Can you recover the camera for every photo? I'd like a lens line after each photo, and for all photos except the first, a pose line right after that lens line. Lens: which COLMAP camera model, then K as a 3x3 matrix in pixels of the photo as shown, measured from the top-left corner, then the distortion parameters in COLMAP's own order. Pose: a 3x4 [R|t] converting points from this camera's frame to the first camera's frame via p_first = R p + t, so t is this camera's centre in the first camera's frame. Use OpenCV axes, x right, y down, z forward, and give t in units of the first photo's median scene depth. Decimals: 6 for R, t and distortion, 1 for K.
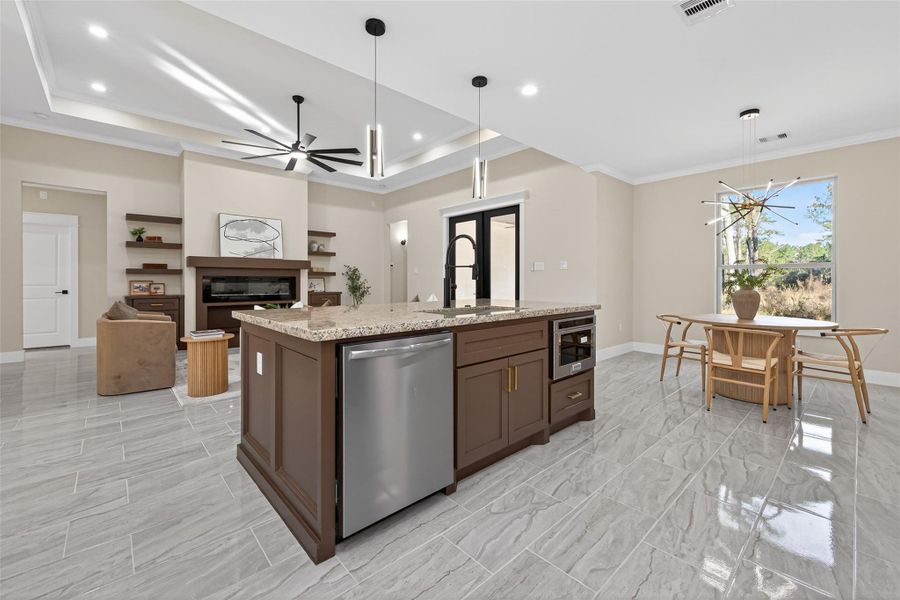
lens RADIAL K [[372.8, 0, 450.8], [0, 372.8, 282.2], [0, 0, 1]] dist [0.003007, -0.000472]
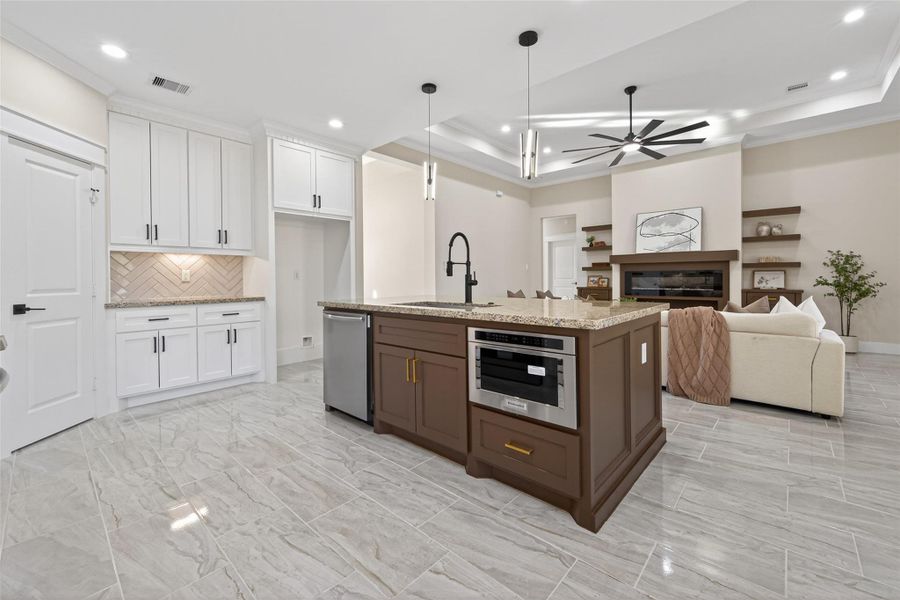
lens RADIAL K [[372.8, 0, 452.7], [0, 372.8, 282.3], [0, 0, 1]] dist [0.003007, -0.000472]
pose [[0.095269, 0.013766, -0.995356, 0.623645], [0.004381, 0.999889, 0.014248, -0.002387], [0.995442, -0.005718, 0.095198, 0.518149]]
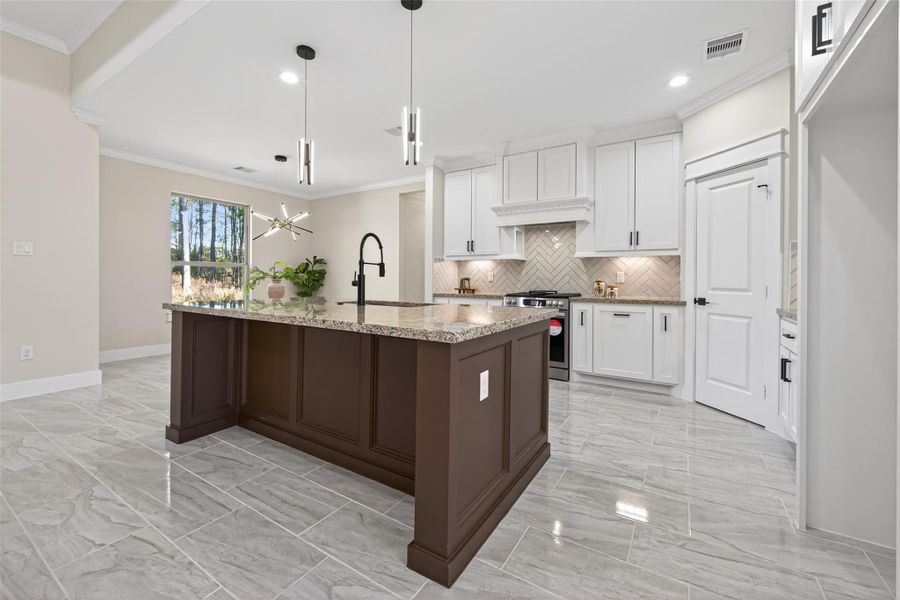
lens RADIAL K [[372.8, 0, 451.2], [0, 372.8, 276.4], [0, 0, 1]] dist [0.003007, -0.000472]
pose [[-0.262982, 0.003100, 0.964796, -0.608654], [-0.005563, 0.999973, -0.004729, -0.001577], [-0.964785, -0.006611, -0.262957, 0.622554]]
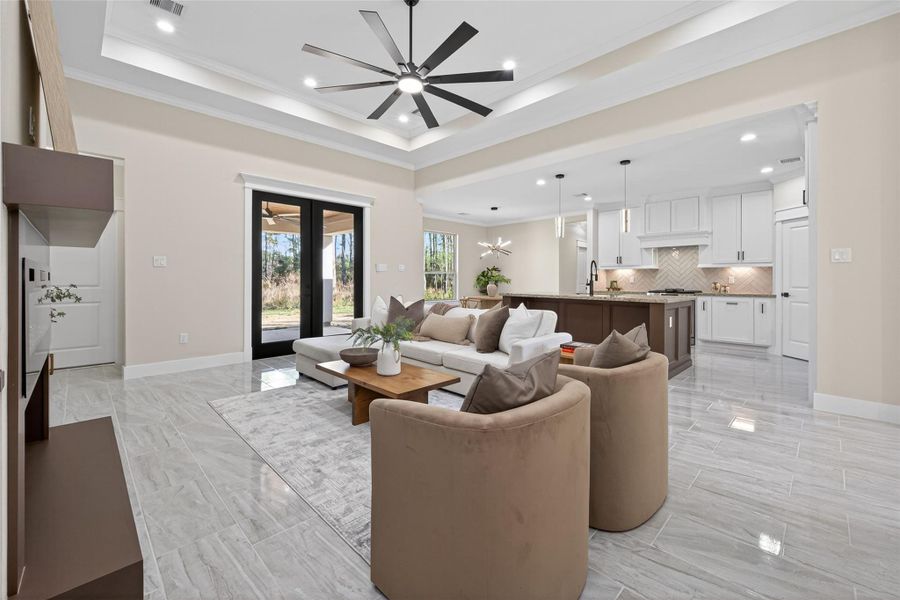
lens RADIAL K [[372.8, 0, 448.5], [0, 372.8, 276.0], [0, 0, 1]] dist [0.003007, -0.000472]
pose [[-0.034113, 0.009180, 0.999376, -1.255663], [-0.000581, 0.999957, -0.009206, -0.008775], [-0.999418, -0.000895, -0.034106, 1.134512]]
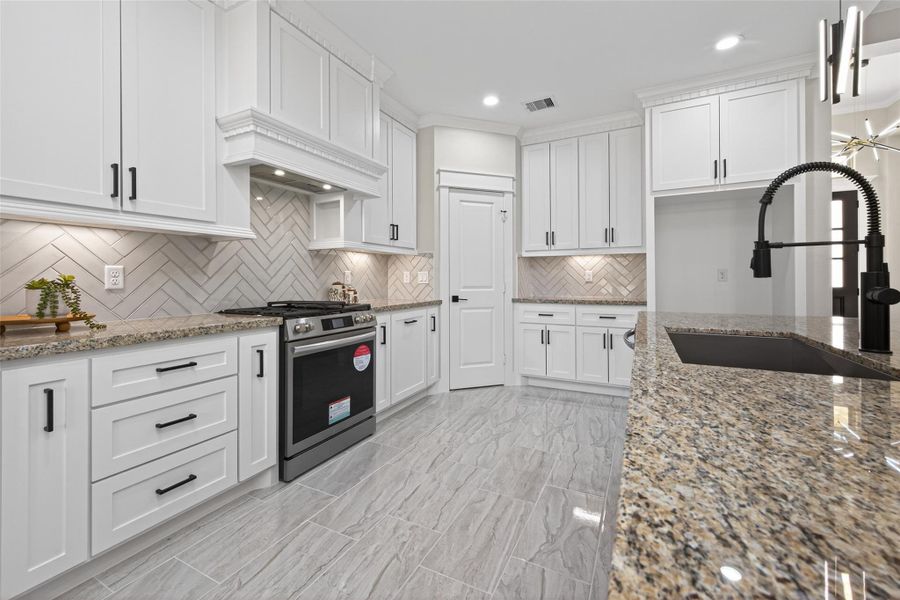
lens RADIAL K [[372.8, 0, 449.9], [0, 372.8, 279.2], [0, 0, 1]] dist [0.003007, -0.000472]
pose [[-0.937566, 0.004580, -0.347778, 0.313195], [0.004209, 0.999989, 0.001822, -0.003546], [0.347783, 0.000245, -0.937575, 0.726936]]
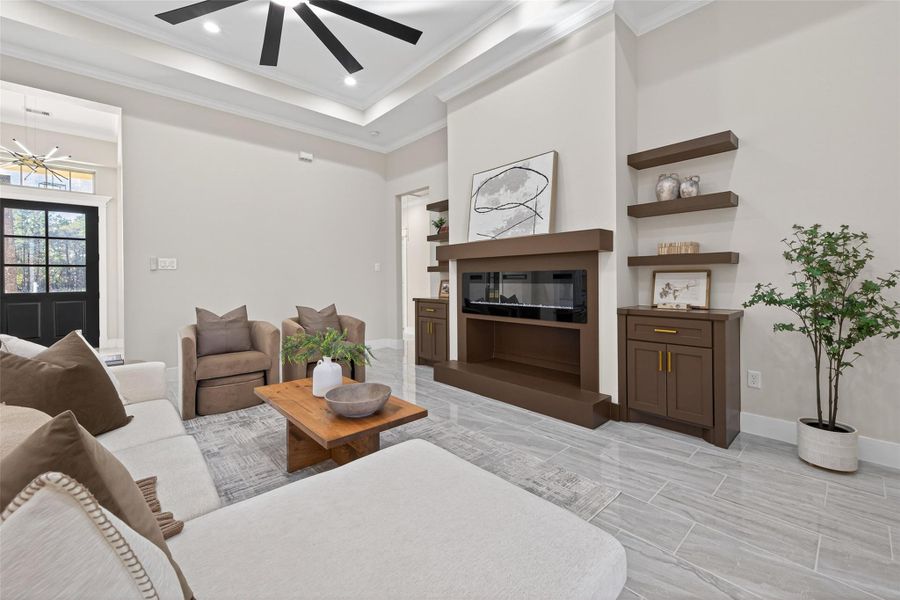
lens RADIAL K [[372.8, 0, 458.0], [0, 372.8, 278.3], [0, 0, 1]] dist [0.003007, -0.000472]
pose [[0.006621, -0.003282, -0.999973, 0.027997], [0.004865, 0.999983, -0.003250, -0.007104], [0.999966, -0.004843, 0.006637, 1.422946]]
